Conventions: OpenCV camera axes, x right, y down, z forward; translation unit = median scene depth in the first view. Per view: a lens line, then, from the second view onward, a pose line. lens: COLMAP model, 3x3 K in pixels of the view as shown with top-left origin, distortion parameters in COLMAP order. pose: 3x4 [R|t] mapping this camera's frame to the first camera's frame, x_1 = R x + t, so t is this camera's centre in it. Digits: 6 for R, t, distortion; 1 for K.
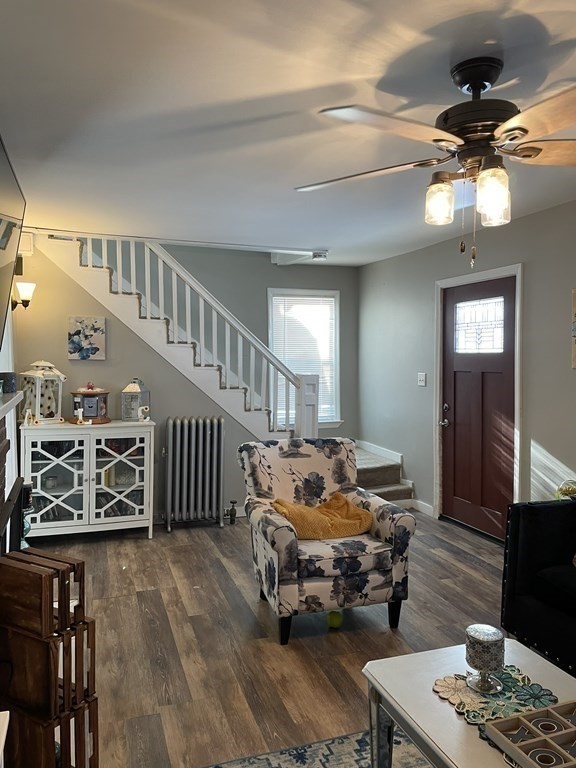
lens RADIAL K [[582.6, 0, 288.2], [0, 582.6, 382.6], [0, 0, 1]] dist [0.079939, -0.105315]
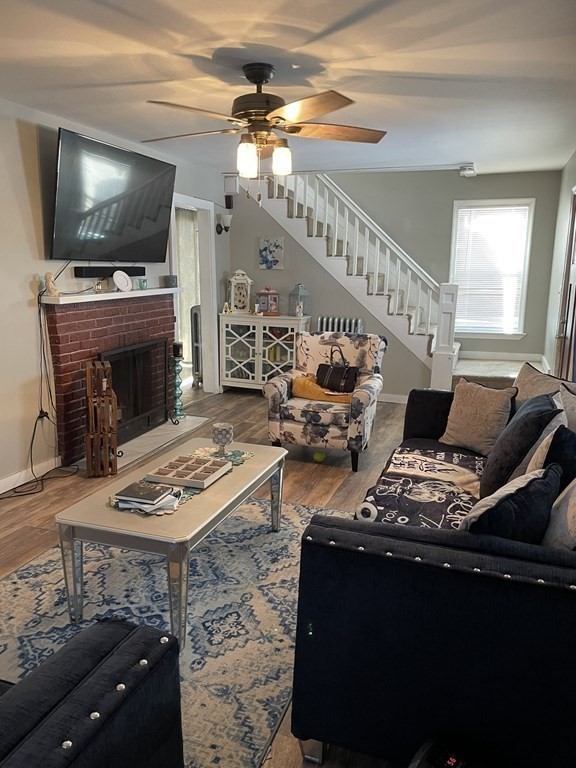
lens RADIAL K [[582.6, 0, 267.1], [0, 582.6, 395.9], [0, 0, 1]] dist [0.079939, -0.105315]
pose [[0.773213, 0.145547, -0.617217, 0.601185], [-0.037592, 0.982113, 0.184502, 0.000770], [0.633031, -0.119457, 0.764854, -0.105636]]
